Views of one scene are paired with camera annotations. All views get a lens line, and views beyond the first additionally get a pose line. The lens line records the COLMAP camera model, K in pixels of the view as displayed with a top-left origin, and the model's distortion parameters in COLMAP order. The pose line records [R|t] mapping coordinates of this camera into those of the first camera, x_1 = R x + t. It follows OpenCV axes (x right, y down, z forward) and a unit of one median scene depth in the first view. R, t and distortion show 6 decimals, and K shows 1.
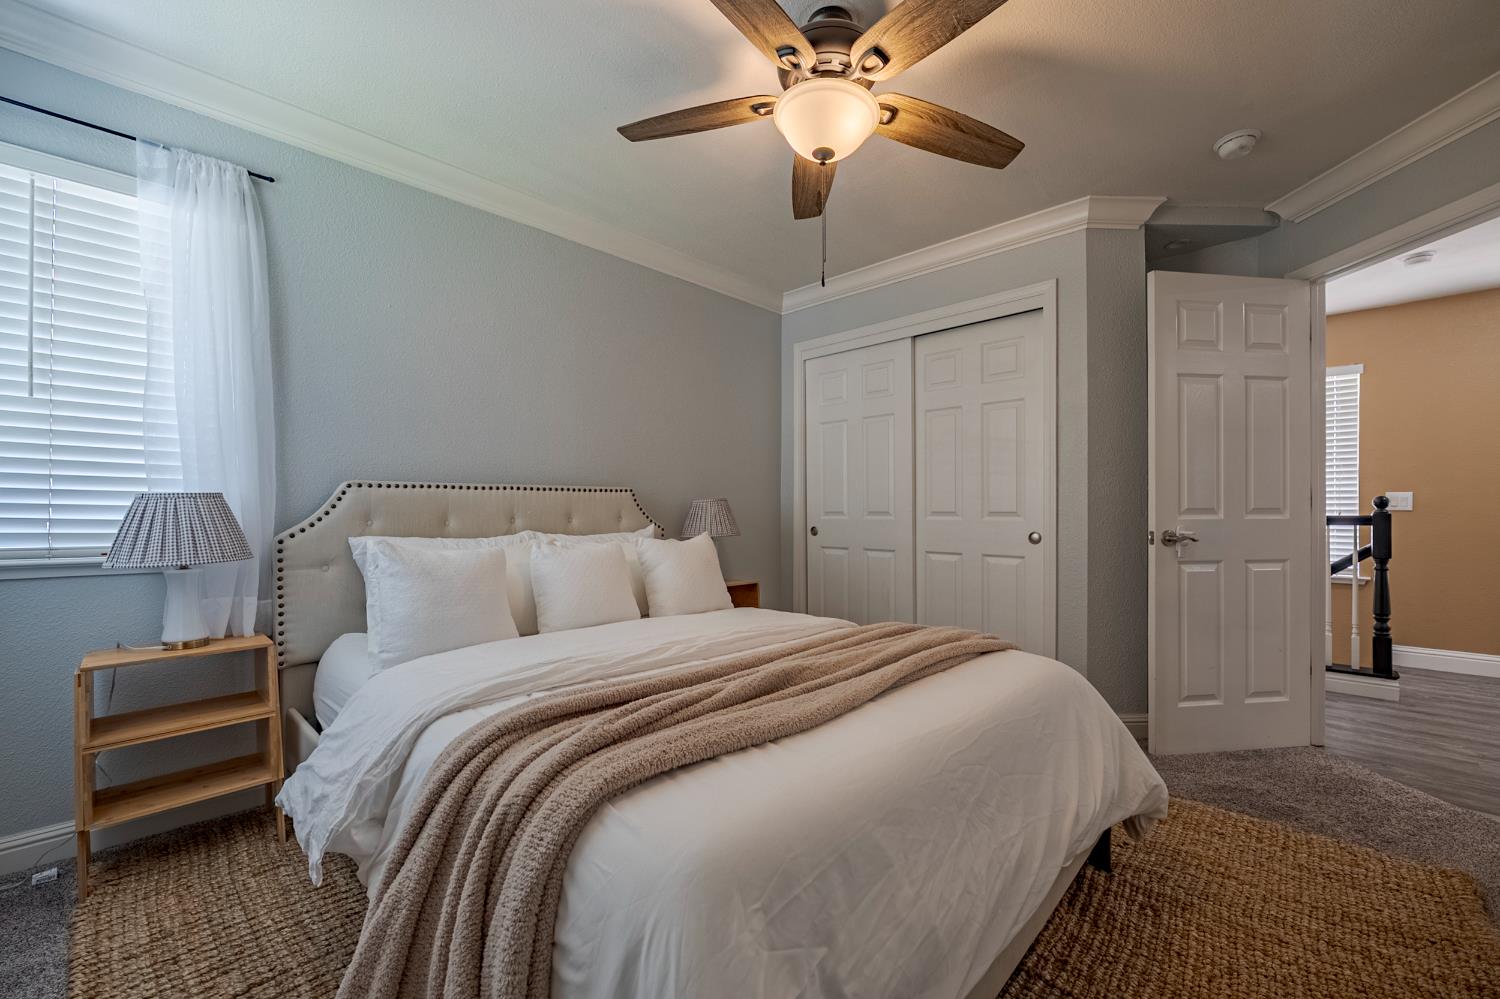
lens RADIAL K [[598.3, 0, 750.1], [0, 598.3, 503.3], [0, 0, 1]] dist [-0.010158, -0.000033]
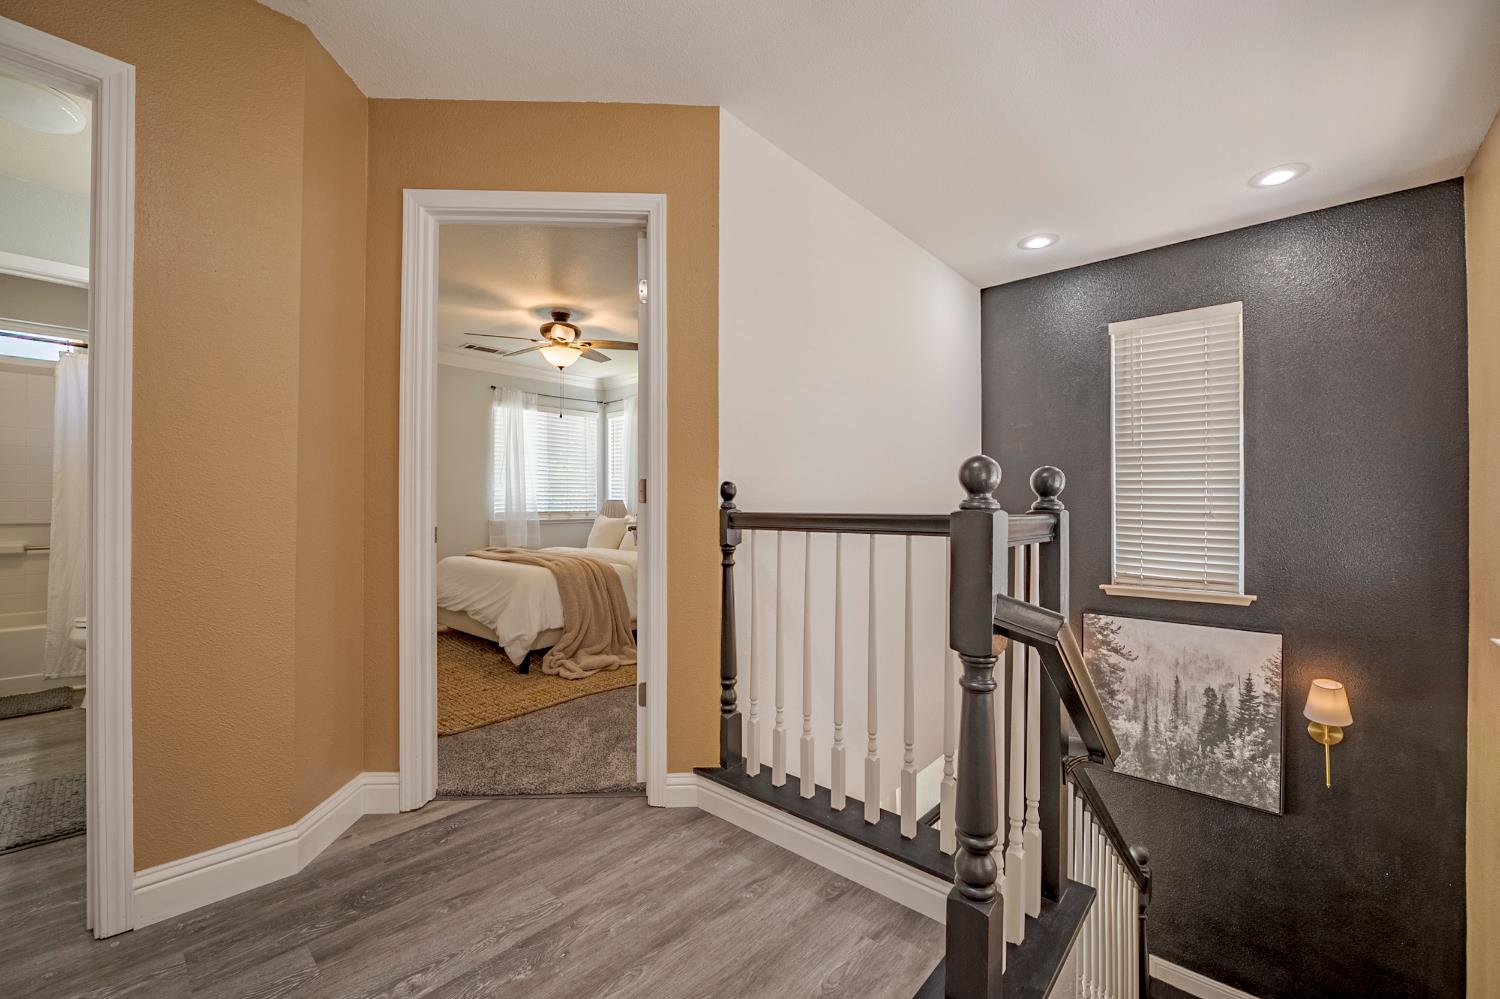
lens RADIAL K [[604.7, 0, 750.4], [0, 604.7, 508.6], [0, 0, 1]] dist [-0.012192, 0.000295]
pose [[0.023051, 0.019283, -0.999548, 1.836835], [0.021611, 0.999571, 0.019781, -0.014711], [0.999501, -0.022057, 0.022624, 1.156603]]
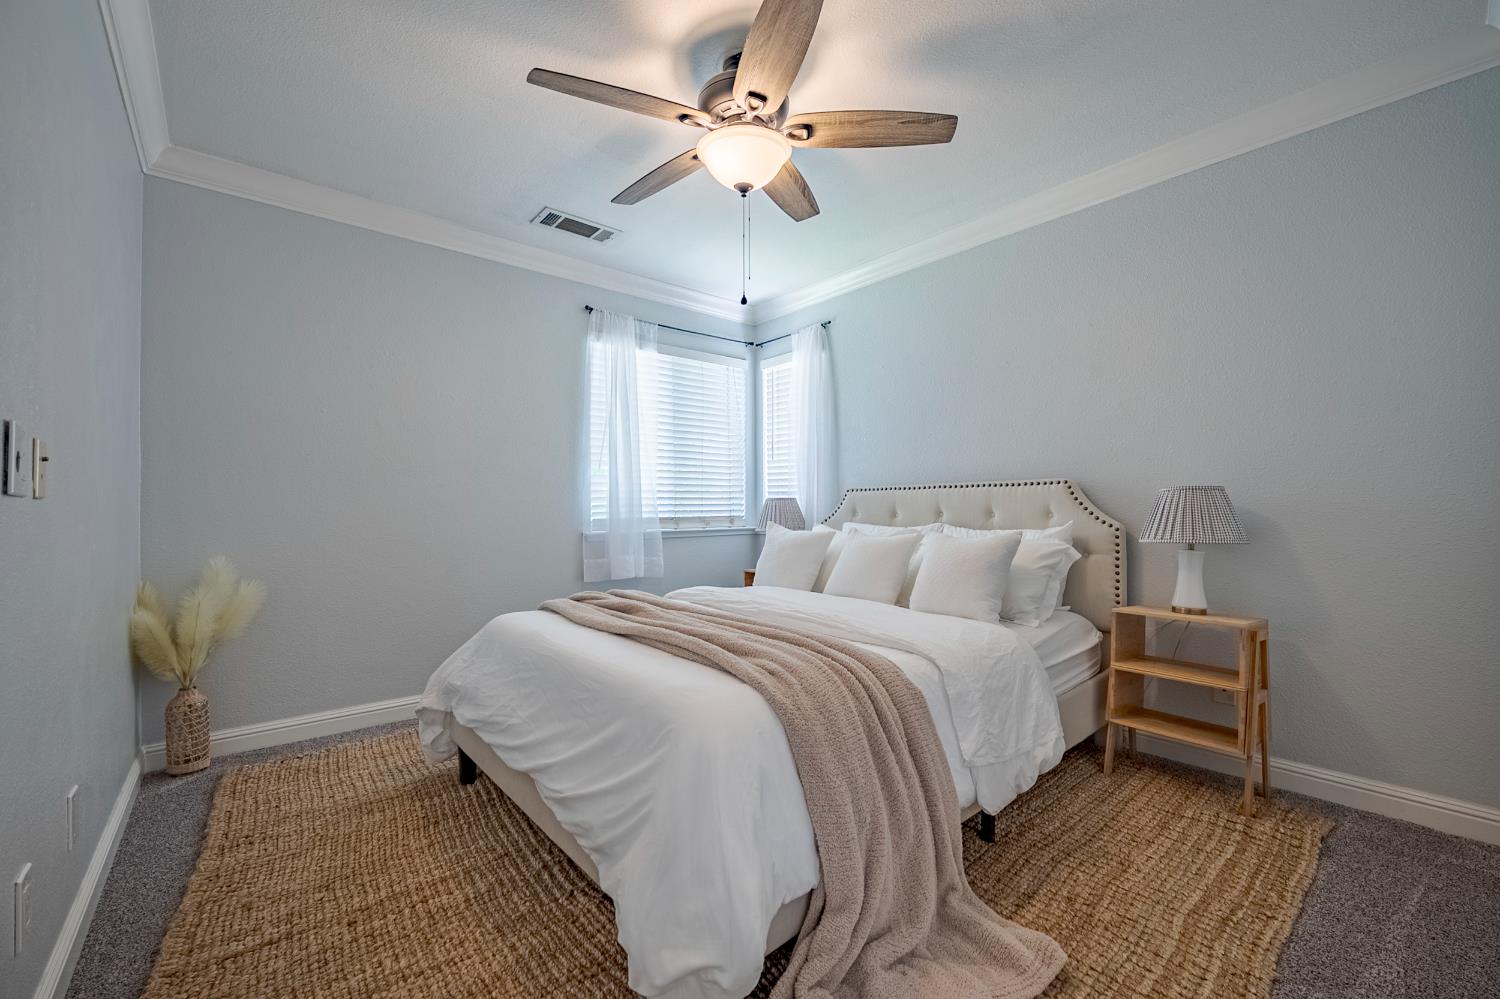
lens RADIAL K [[604.7, 0, 750.4], [0, 604.7, 508.6], [0, 0, 1]] dist [-0.012192, 0.000295]
pose [[-0.107433, 0.016583, -0.994074, 0.849850], [0.027680, 0.999523, 0.013683, -0.008942], [0.993827, -0.026046, -0.107841, 0.745696]]
